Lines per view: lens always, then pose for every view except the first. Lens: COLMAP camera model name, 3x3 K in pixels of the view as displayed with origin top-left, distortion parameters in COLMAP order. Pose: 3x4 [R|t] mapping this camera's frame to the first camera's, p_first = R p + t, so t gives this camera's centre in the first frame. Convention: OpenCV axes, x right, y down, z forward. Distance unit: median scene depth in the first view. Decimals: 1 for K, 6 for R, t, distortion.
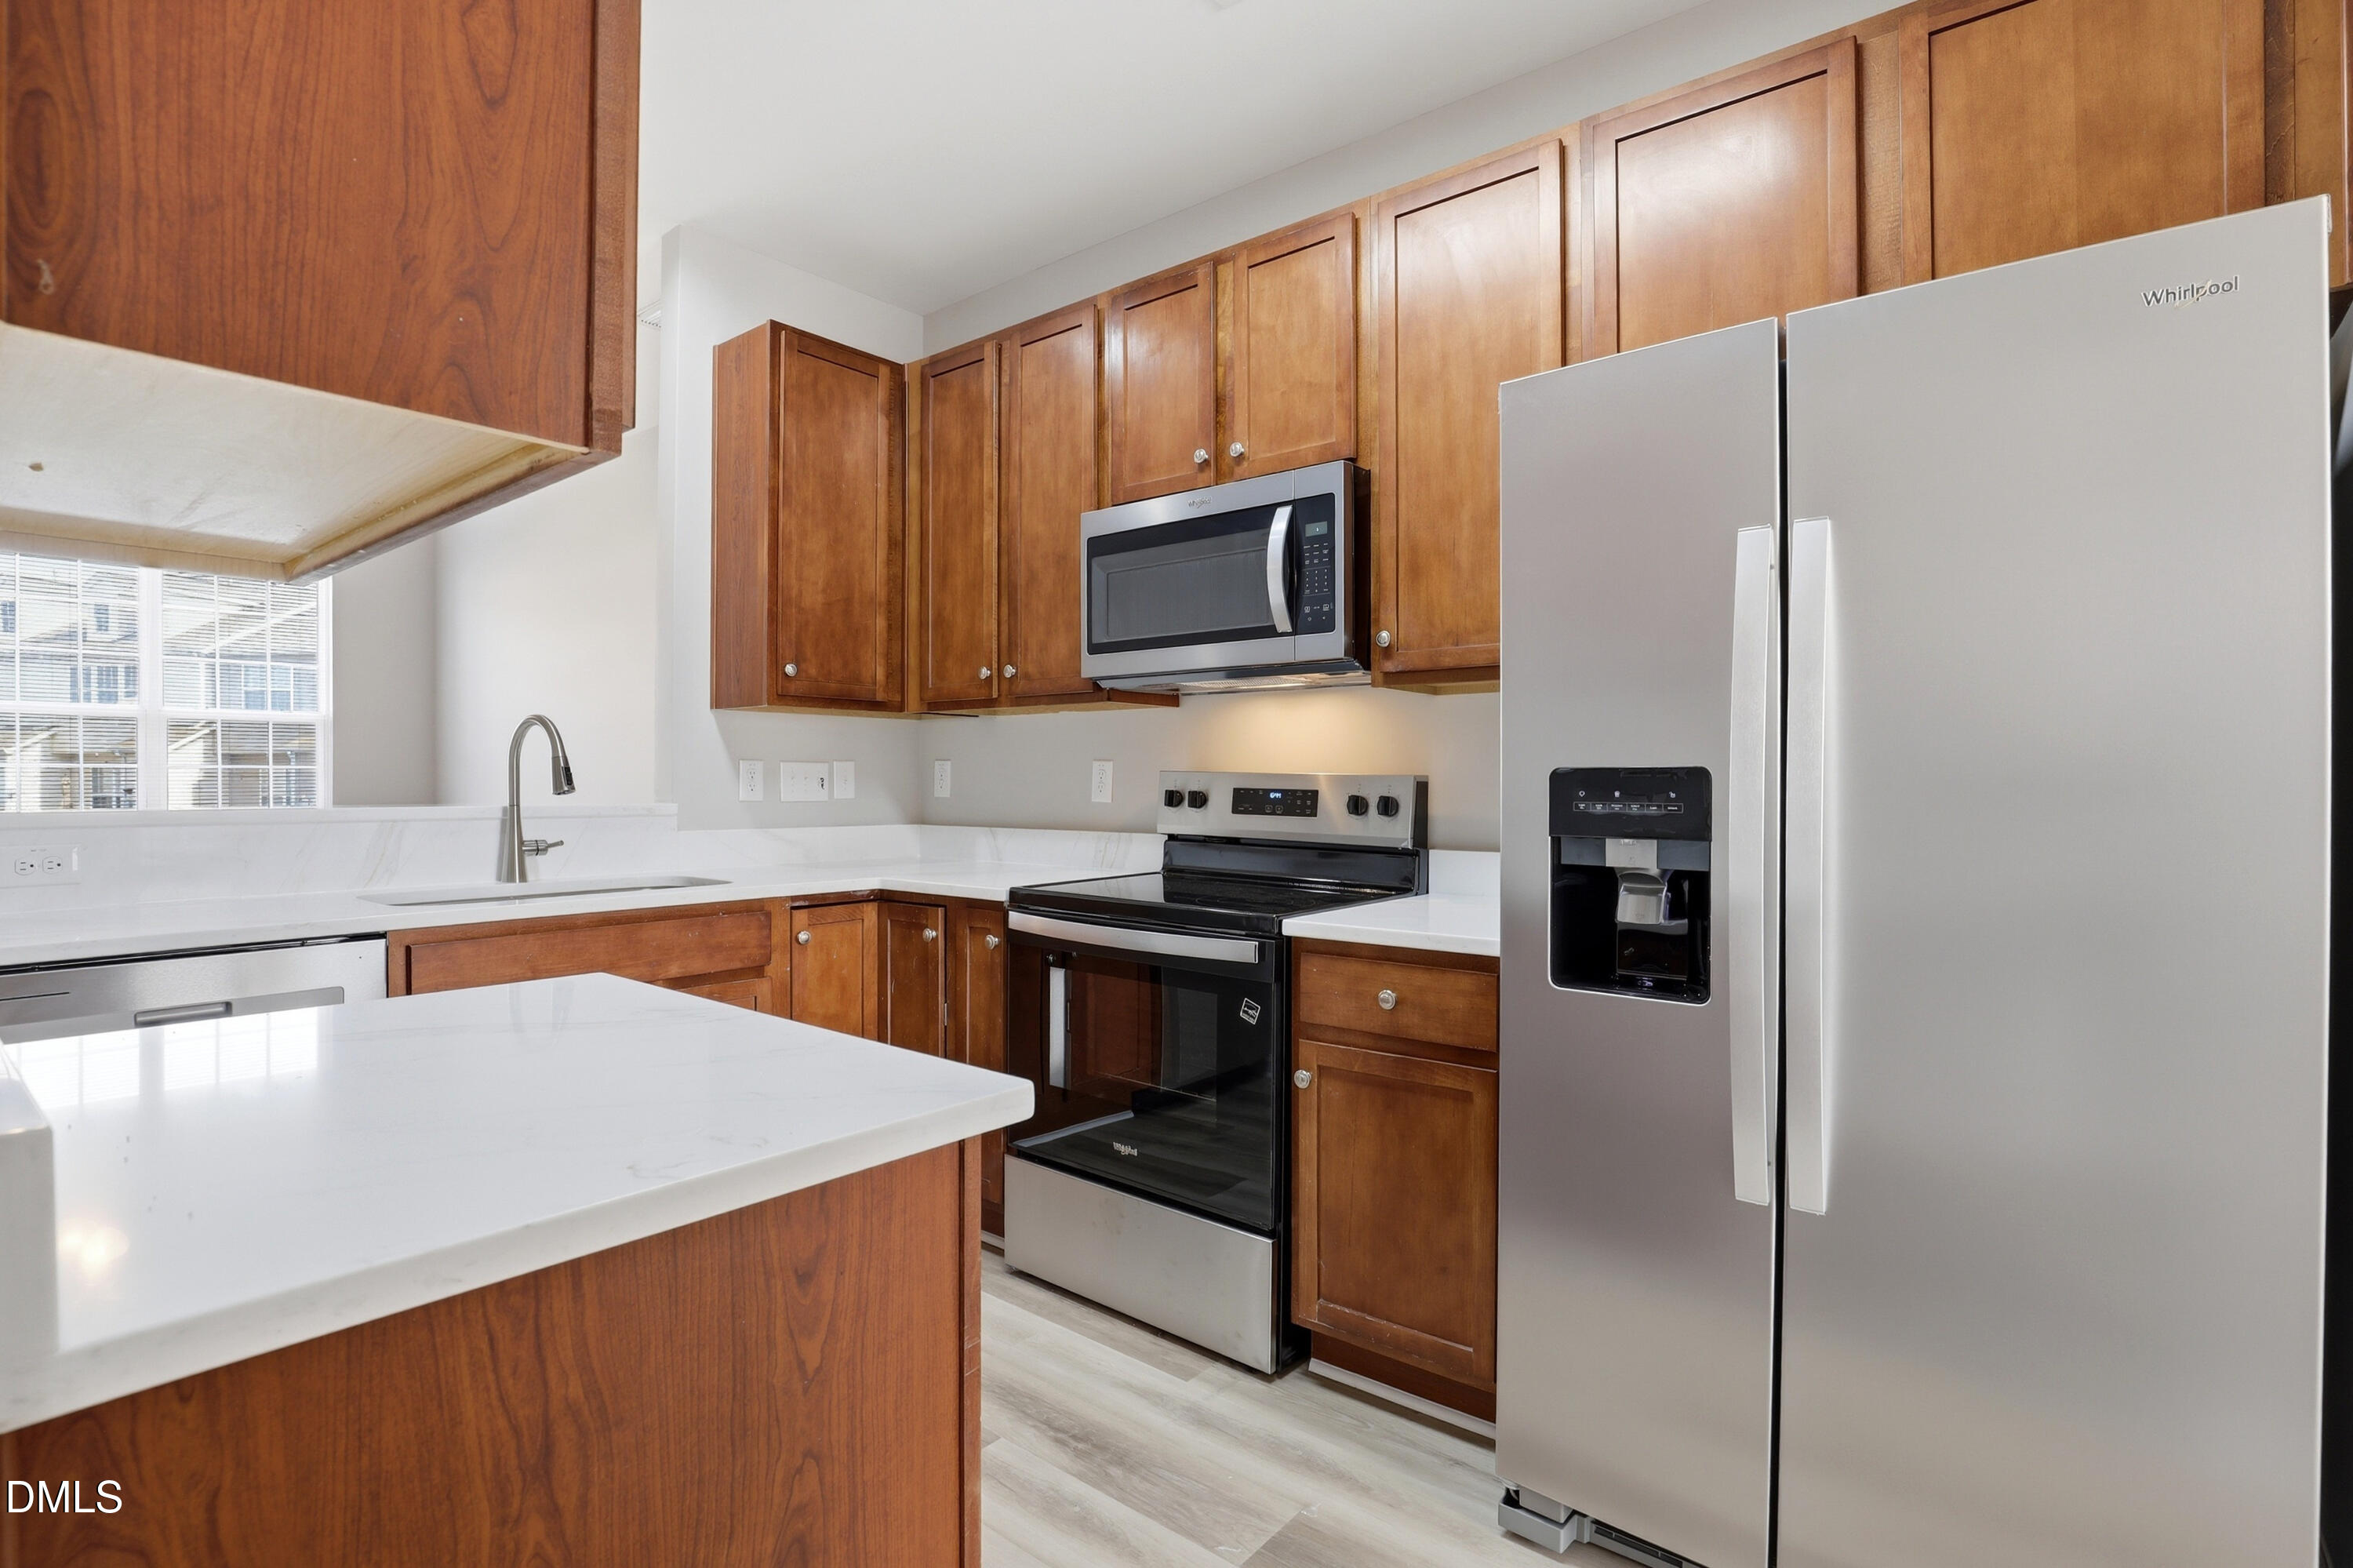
lens RADIAL K [[1119.3, 0, 1176.5], [0, 1119.3, 784.0], [0, 0, 1]] dist [-0.036269, 0.011575]
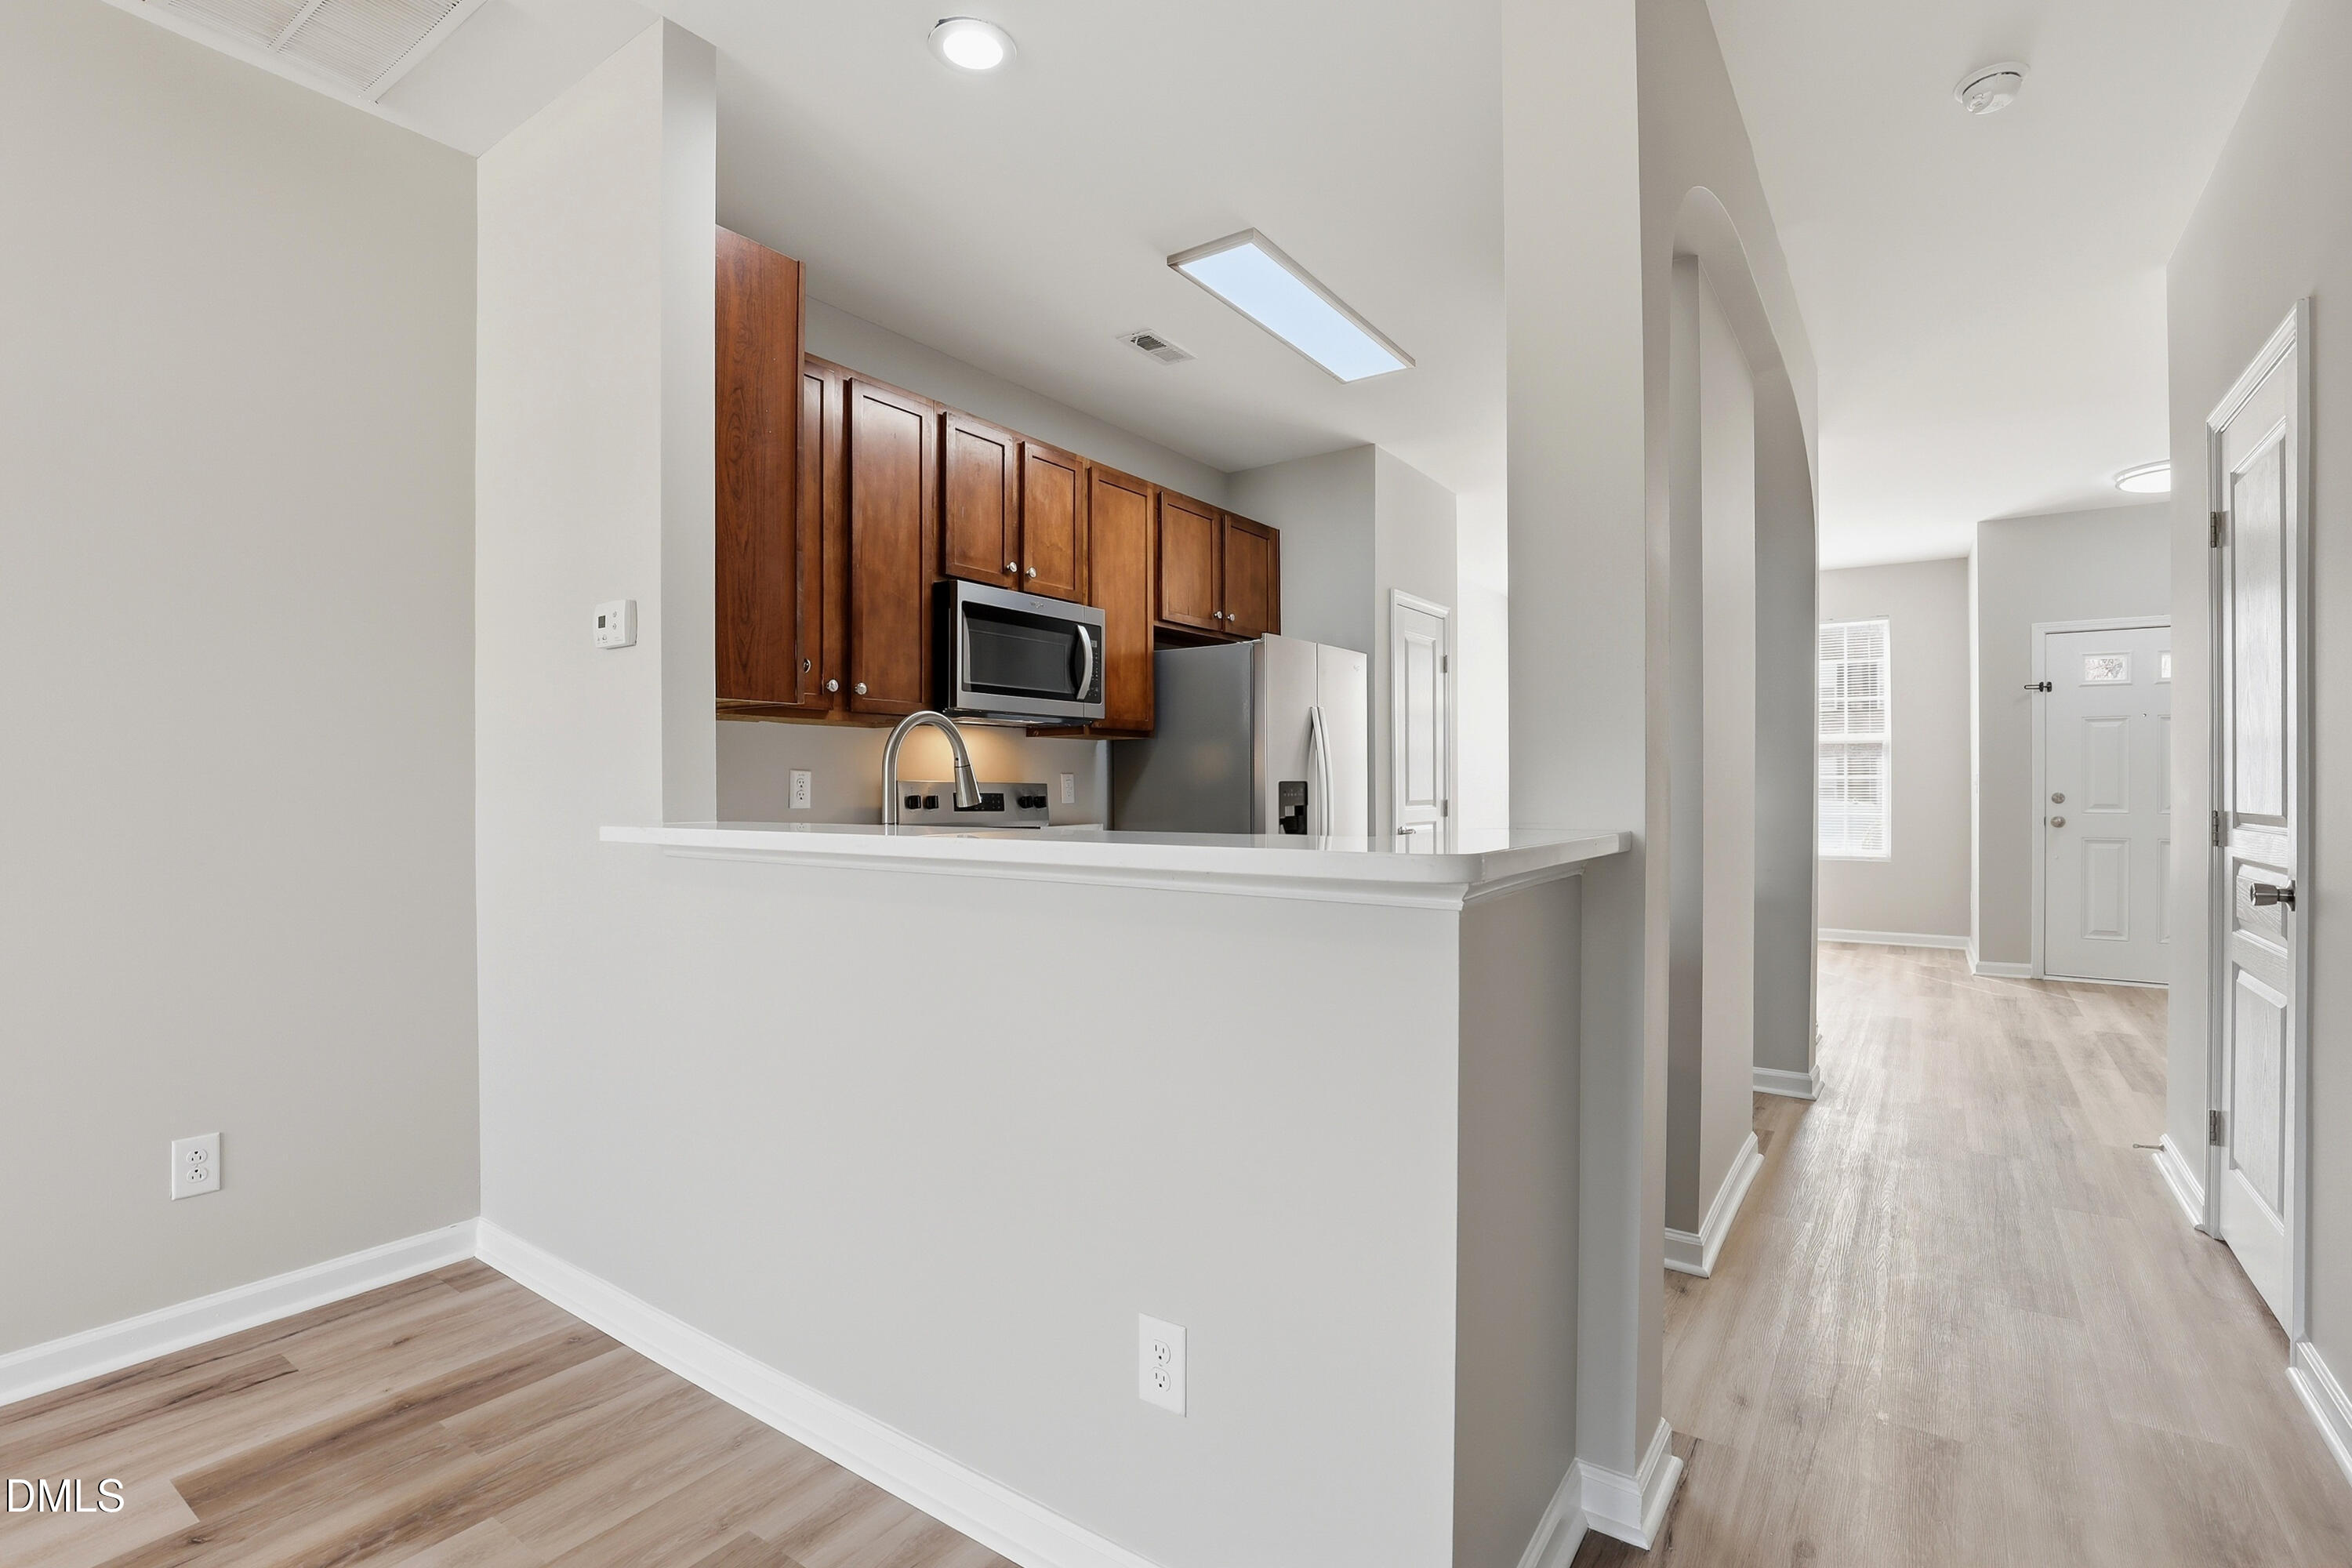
lens RADIAL K [[1093.7, 0, 1170.5], [0, 1093.7, 784.8], [0, 0, 1]] dist [-0.040576, 0.011118]
pose [[-0.063433, -0.001776, 0.997985, -1.365535], [0.008110, 0.999964, 0.002295, -0.007911], [-0.997953, 0.008239, -0.063416, 0.846991]]
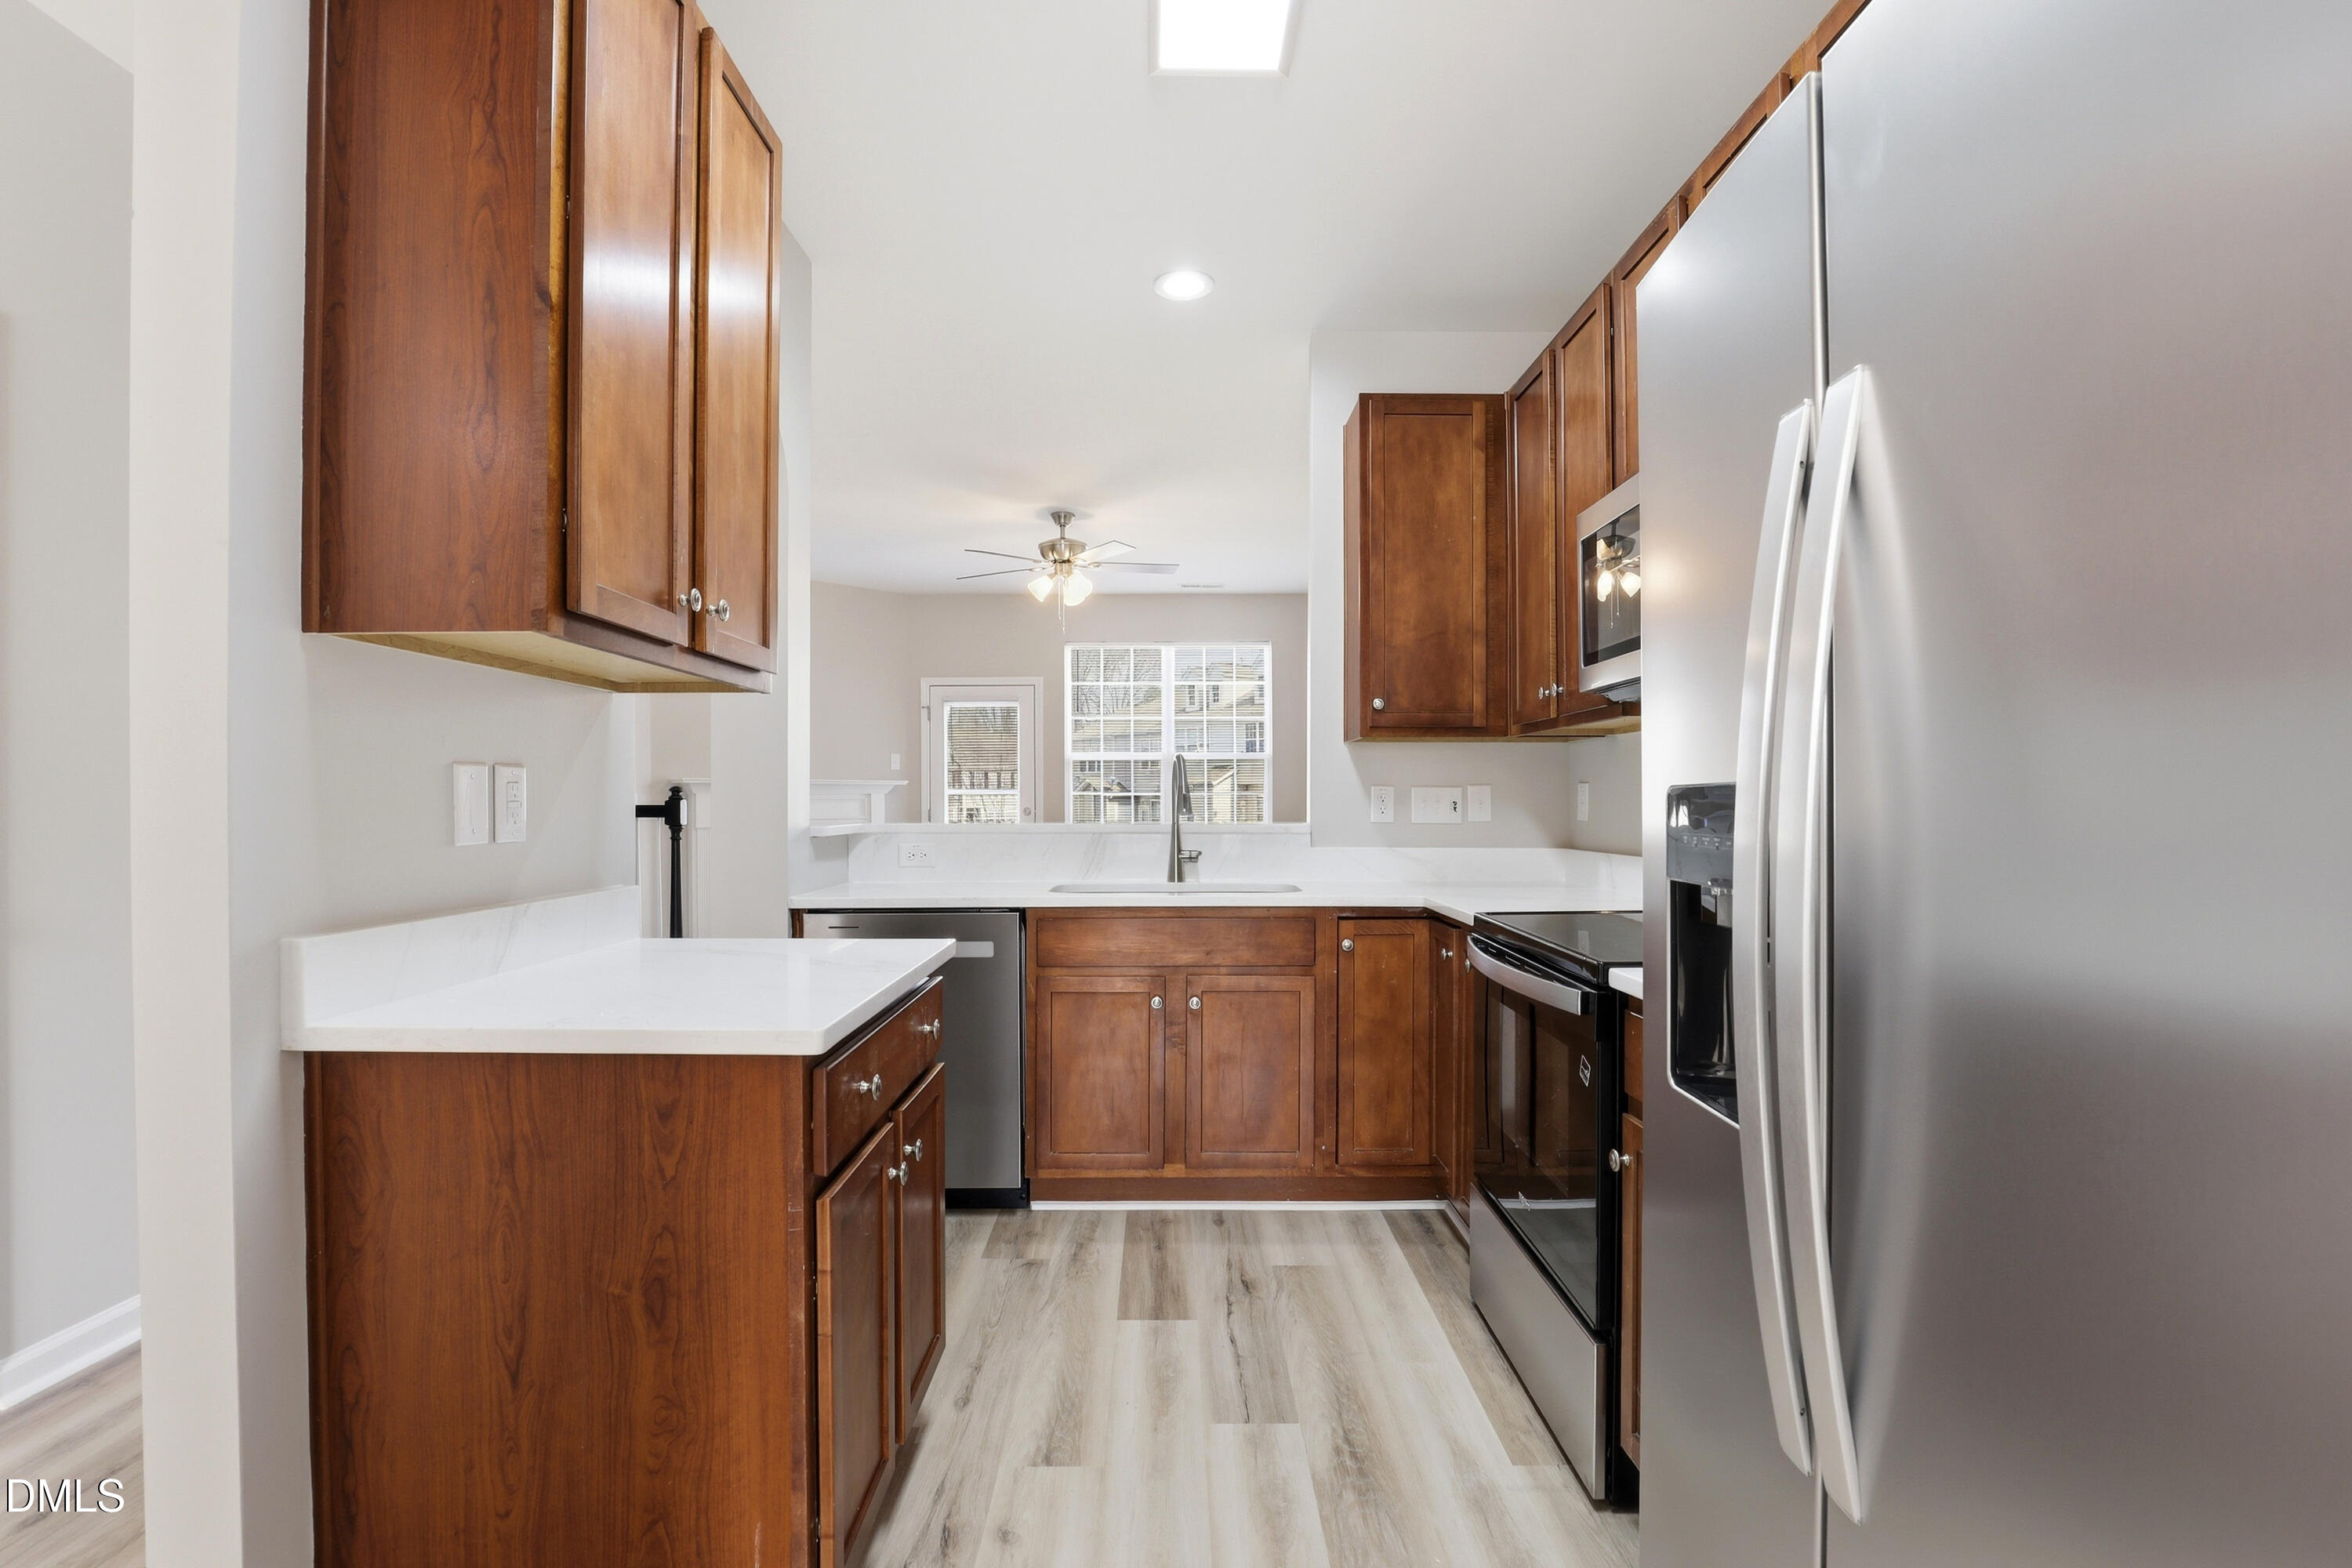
lens RADIAL K [[1102.8, 0, 1178.7], [0, 1102.8, 798.0], [0, 0, 1]] dist [-0.034442, 0.009578]
pose [[0.637890, -0.005186, -0.770110, 0.407603], [-0.000577, 0.999974, -0.007212, -0.001358], [0.770127, 0.005044, 0.637871, 0.168664]]
